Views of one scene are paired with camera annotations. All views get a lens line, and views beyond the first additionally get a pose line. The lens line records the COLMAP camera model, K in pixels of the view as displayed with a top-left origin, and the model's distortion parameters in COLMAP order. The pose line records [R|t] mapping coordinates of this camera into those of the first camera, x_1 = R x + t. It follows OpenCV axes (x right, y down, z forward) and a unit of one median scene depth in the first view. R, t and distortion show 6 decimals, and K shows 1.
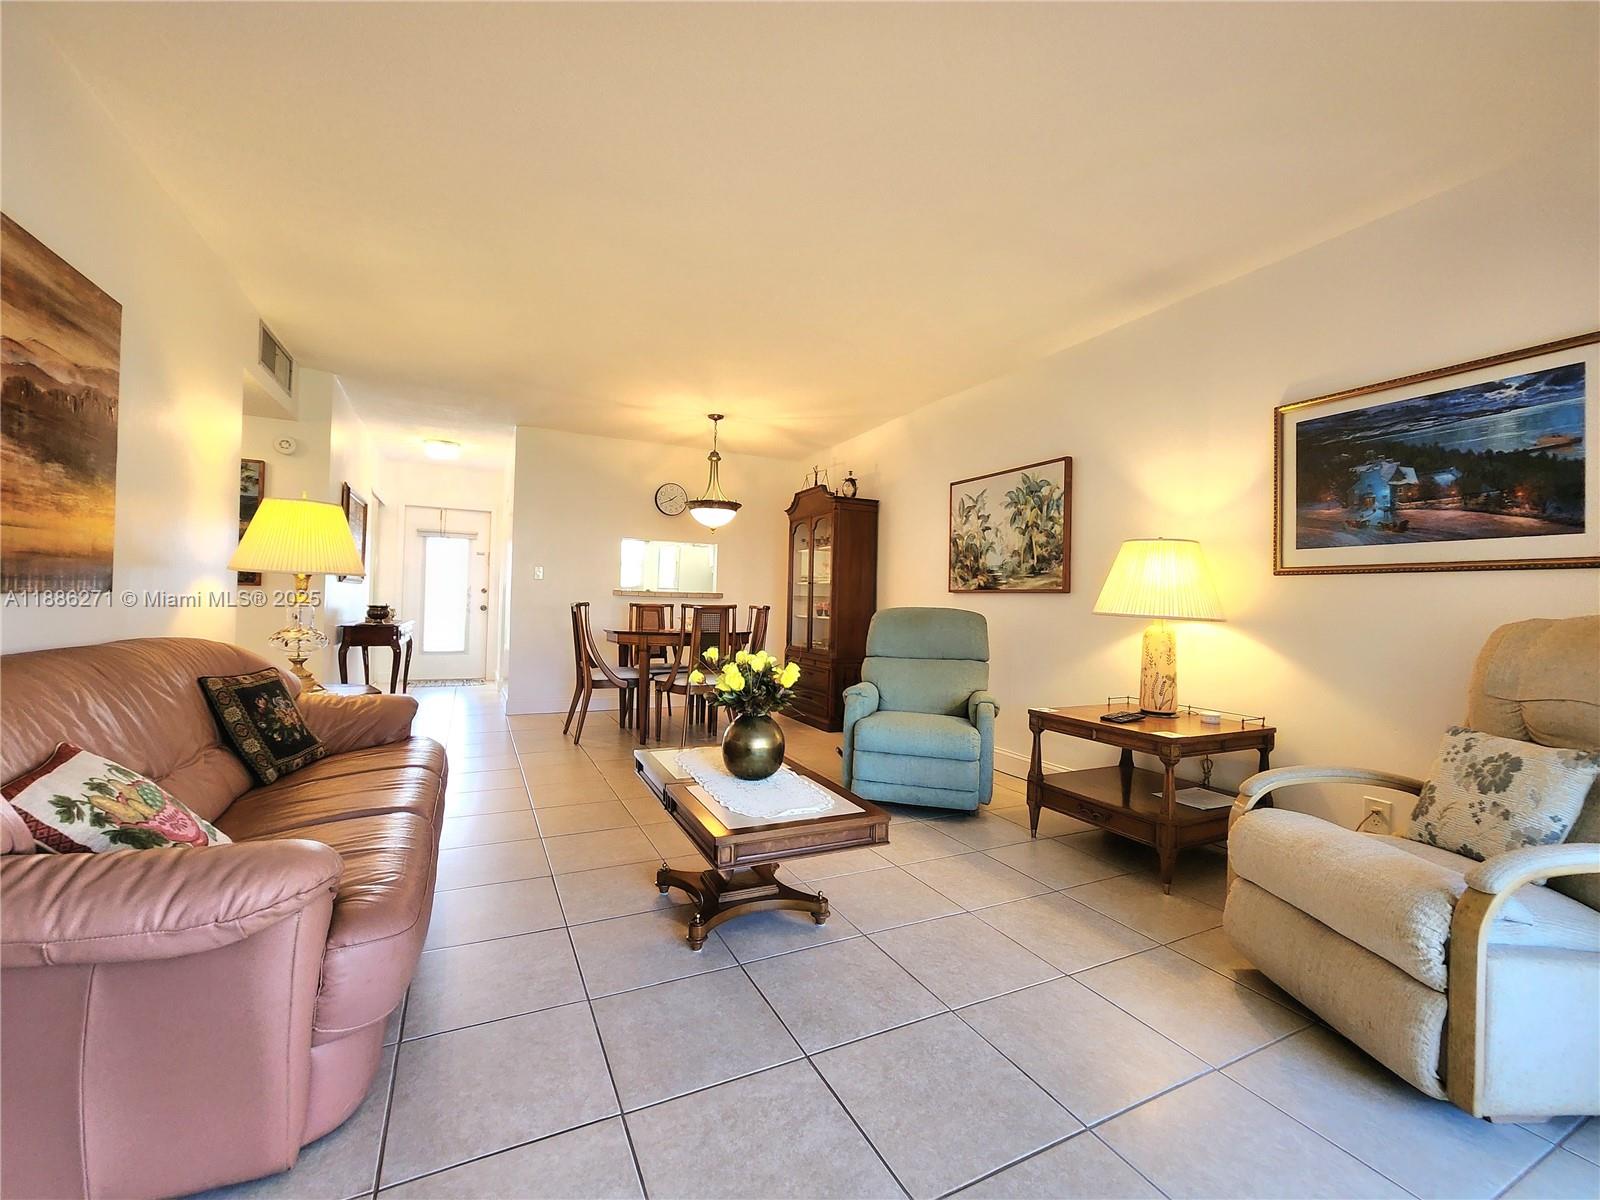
lens RADIAL K [[659.8, 0, 791.4], [0, 659.8, 598.3], [0, 0, 1]] dist [0.002042, 0.000712]
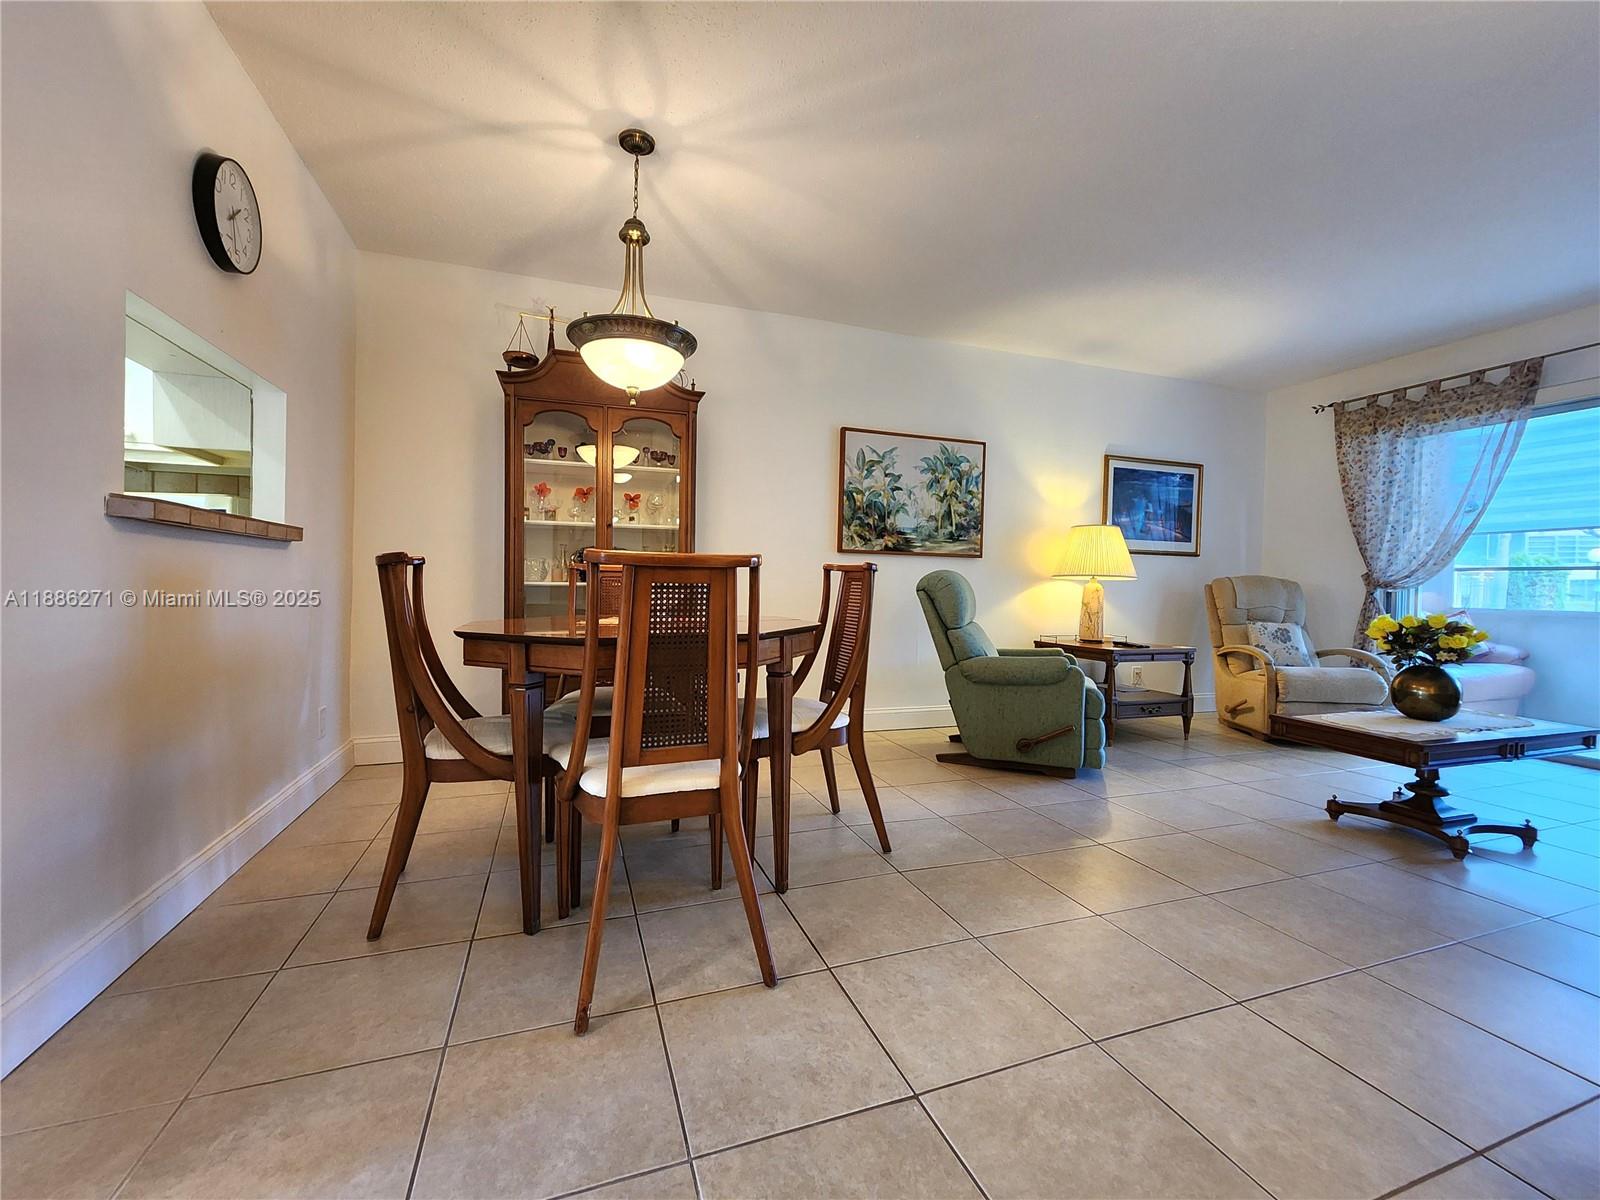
lens RADIAL K [[659.8, 0, 792.6], [0, 659.8, 594.9], [0, 0, 1]] dist [0.002042, 0.000712]
pose [[0.113894, -0.041429, 0.992629, -0.716626], [-0.023056, 0.998751, 0.044330, 0.012098], [-0.993225, -0.027935, 0.112797, 1.069652]]
